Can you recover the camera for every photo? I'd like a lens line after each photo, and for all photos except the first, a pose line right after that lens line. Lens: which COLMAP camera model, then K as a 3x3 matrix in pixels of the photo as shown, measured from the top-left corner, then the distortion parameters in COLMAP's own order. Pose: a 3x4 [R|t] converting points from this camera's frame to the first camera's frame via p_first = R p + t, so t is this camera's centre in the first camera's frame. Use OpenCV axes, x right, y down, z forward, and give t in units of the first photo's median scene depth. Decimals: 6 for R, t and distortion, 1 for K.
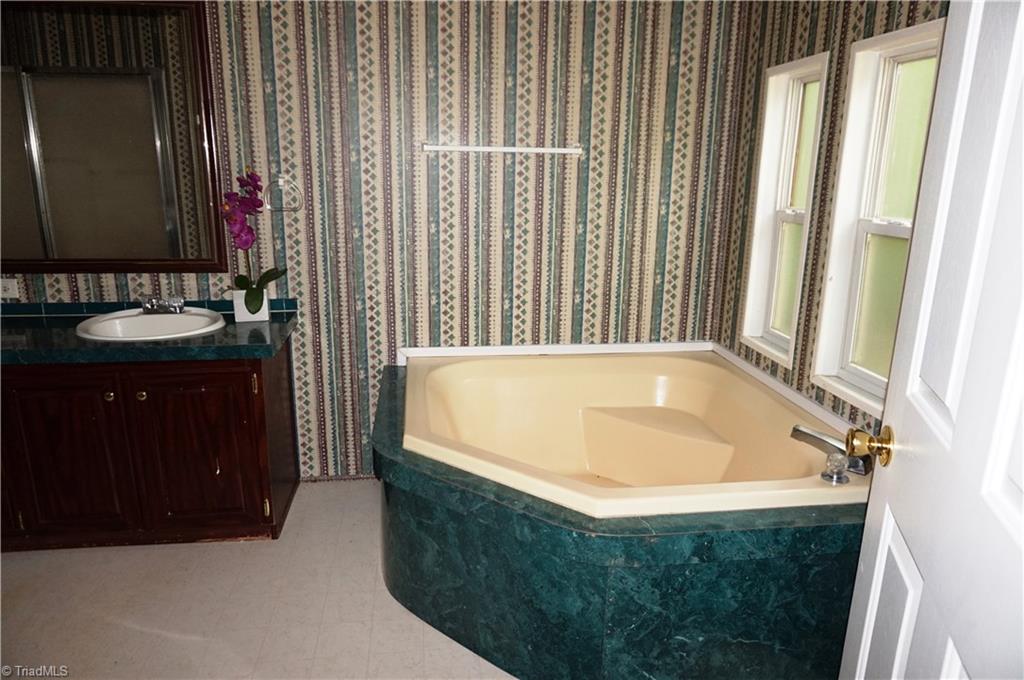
lens RADIAL K [[685.4, 0, 513.6], [0, 685.4, 336.9], [0, 0, 1]] dist [-0.001135, 0.000603]
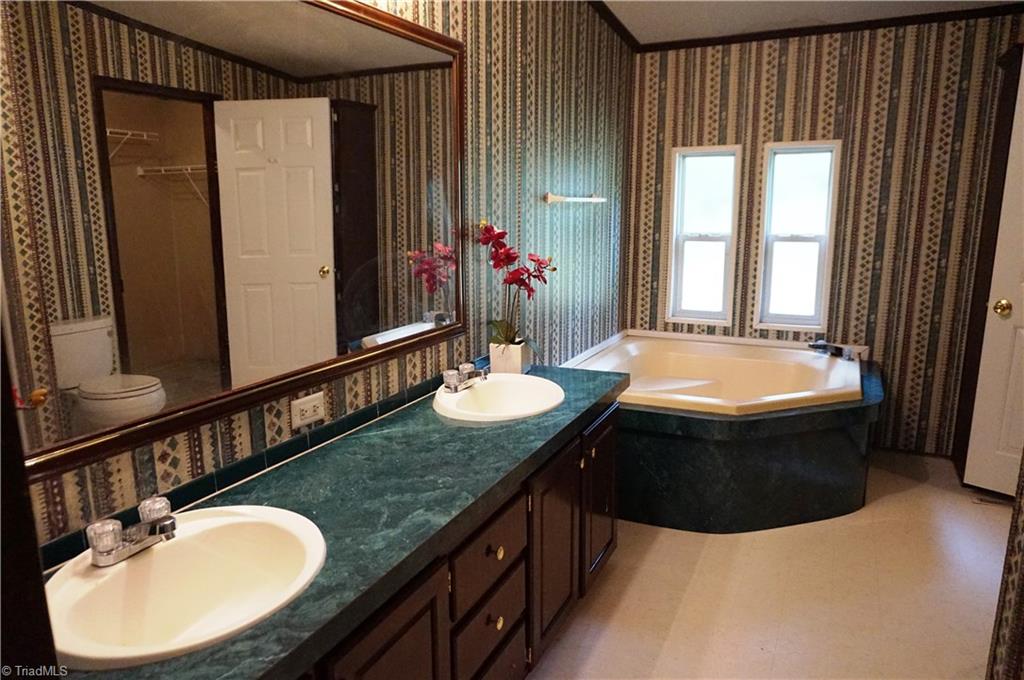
lens RADIAL K [[685.4, 0, 513.6], [0, 685.4, 336.9], [0, 0, 1]] dist [-0.001135, 0.000603]
pose [[0.545268, -0.176286, 0.819516, -1.327154], [0.216743, 0.974041, 0.065315, -0.159387], [-0.809756, 0.142010, 0.569322, 0.493067]]
